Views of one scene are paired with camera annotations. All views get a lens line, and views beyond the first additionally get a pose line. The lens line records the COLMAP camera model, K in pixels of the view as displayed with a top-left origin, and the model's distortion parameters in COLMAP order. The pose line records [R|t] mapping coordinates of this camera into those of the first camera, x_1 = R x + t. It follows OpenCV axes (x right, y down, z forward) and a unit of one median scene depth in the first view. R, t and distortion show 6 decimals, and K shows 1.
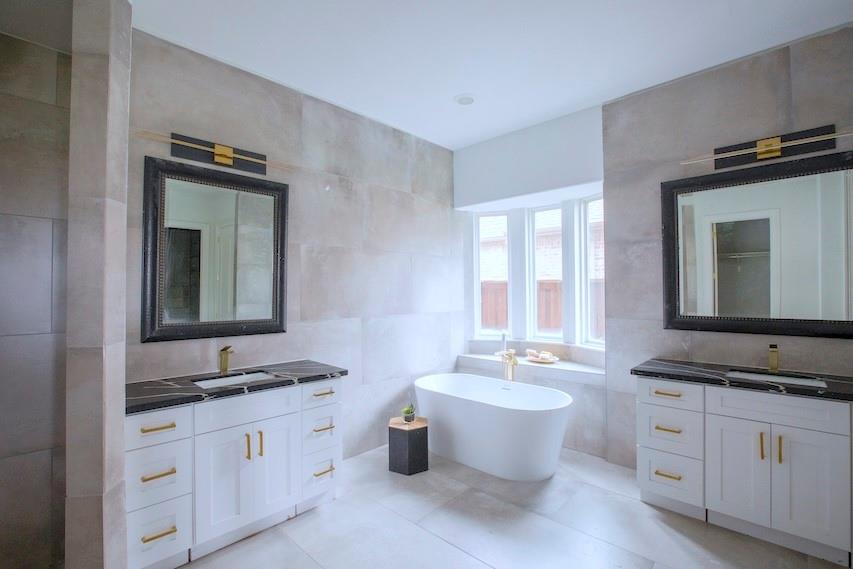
lens RADIAL K [[386.9, 0, 429.0], [0, 386.9, 285.3], [0, 0, 1]] dist [-0.065667, 0.025885]
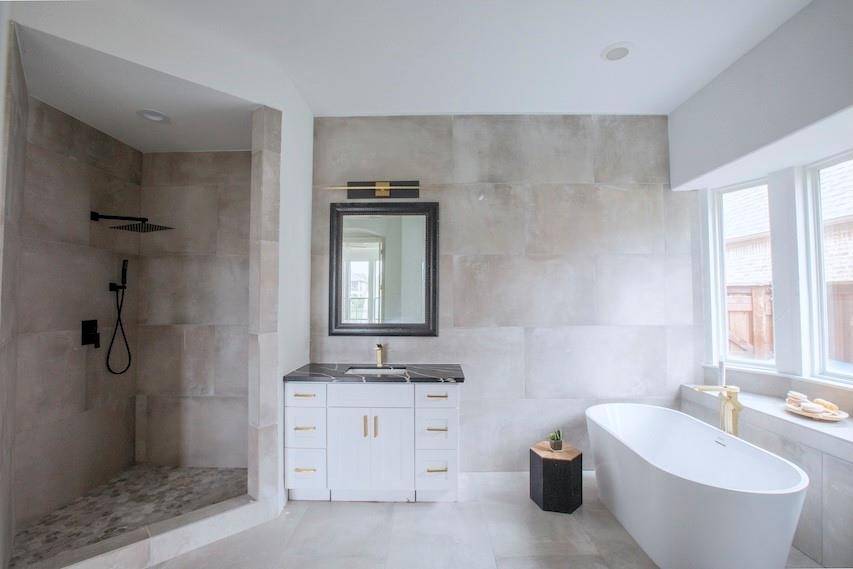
lens RADIAL K [[386.9, 0, 429.0], [0, 386.9, 285.3], [0, 0, 1]] dist [-0.065667, 0.025885]
pose [[0.682384, -0.025235, -0.730558, 0.362208], [0.012306, 0.999659, -0.023035, 0.001136], [0.730890, 0.006729, 0.682462, 0.189798]]
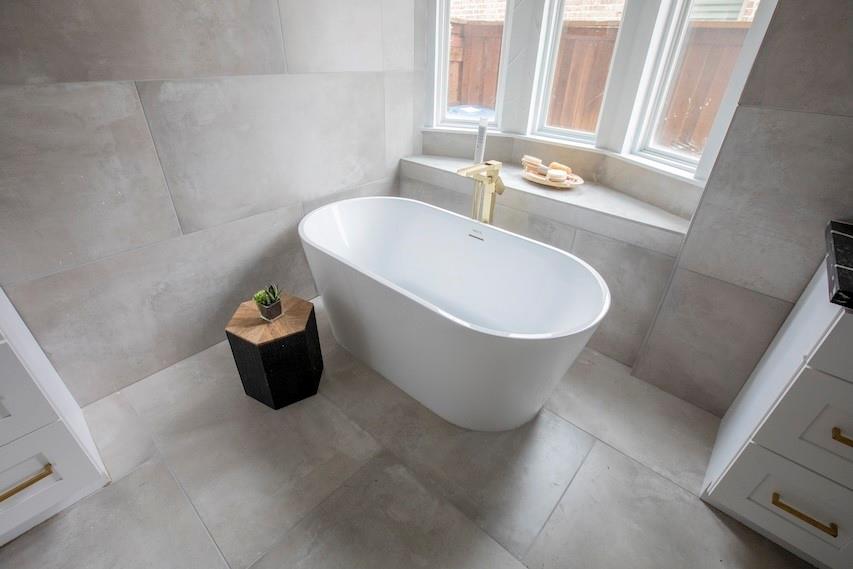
lens RADIAL K [[386.9, 0, 429.0], [0, 386.9, 285.3], [0, 0, 1]] dist [-0.065667, 0.025885]
pose [[0.998862, 0.011530, 0.046285, 0.120513], [-0.034699, 0.841462, 0.539201, 0.043370], [-0.032730, -0.540193, 0.840904, 0.555566]]
